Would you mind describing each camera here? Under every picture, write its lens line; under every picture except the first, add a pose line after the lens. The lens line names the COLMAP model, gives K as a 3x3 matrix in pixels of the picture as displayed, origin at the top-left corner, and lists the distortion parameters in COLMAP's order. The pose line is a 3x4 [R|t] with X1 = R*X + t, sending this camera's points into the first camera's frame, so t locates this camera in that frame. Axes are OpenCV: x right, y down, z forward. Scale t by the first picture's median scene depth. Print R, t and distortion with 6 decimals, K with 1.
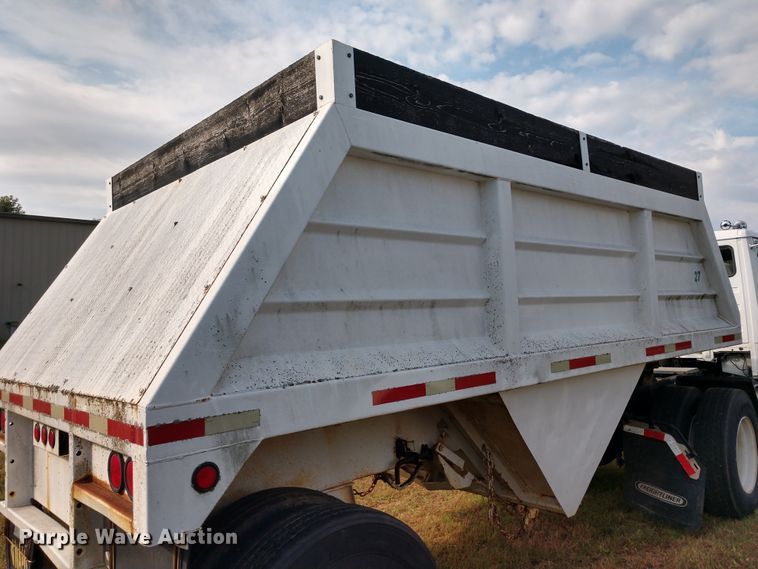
lens RADIAL K [[577.4, 0, 379.6], [0, 577.4, 279.4], [0, 0, 1]] dist [0.022974, 0.000180]
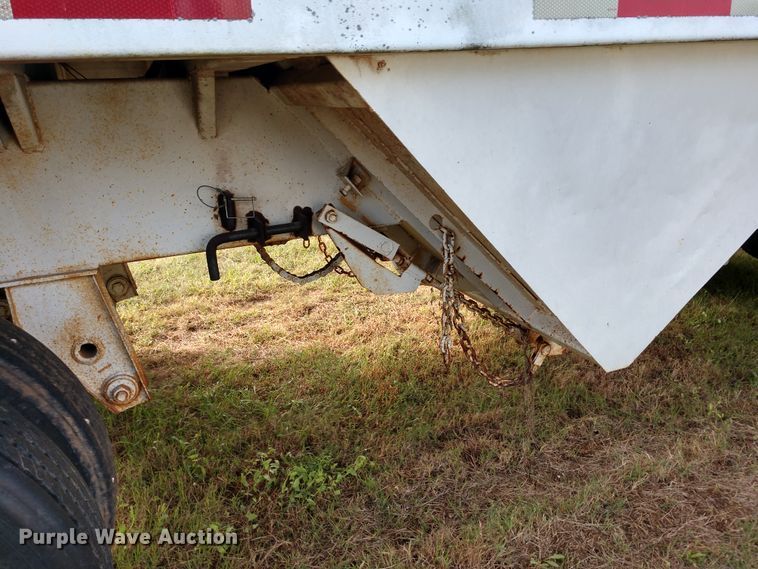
lens RADIAL K [[589.2, 0, 381.7], [0, 589.2, 271.4], [0, 0, 1]] dist [0.023693, -0.004286]
pose [[0.949001, 0.097414, -0.299846, 0.352505], [0.024156, 0.925805, 0.377230, 0.177068], [0.314346, -0.365234, 0.876236, 0.669127]]
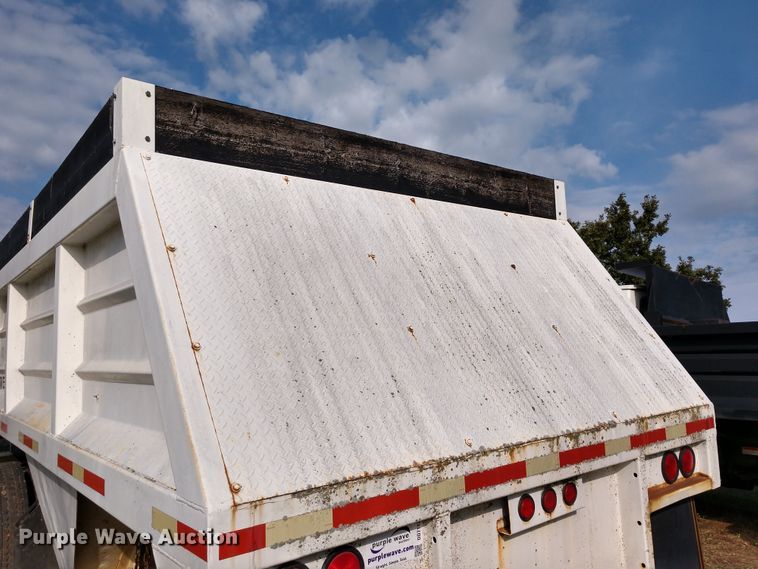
lens RADIAL K [[589.2, 0, 378.5], [0, 589.2, 271.7], [0, 0, 1]] dist [0.023693, -0.004286]
pose [[0.078906, 0.165302, 0.983081, -1.302508], [-0.036368, 0.985977, -0.162870, 0.088609], [-0.996218, -0.022902, 0.083812, 1.055353]]
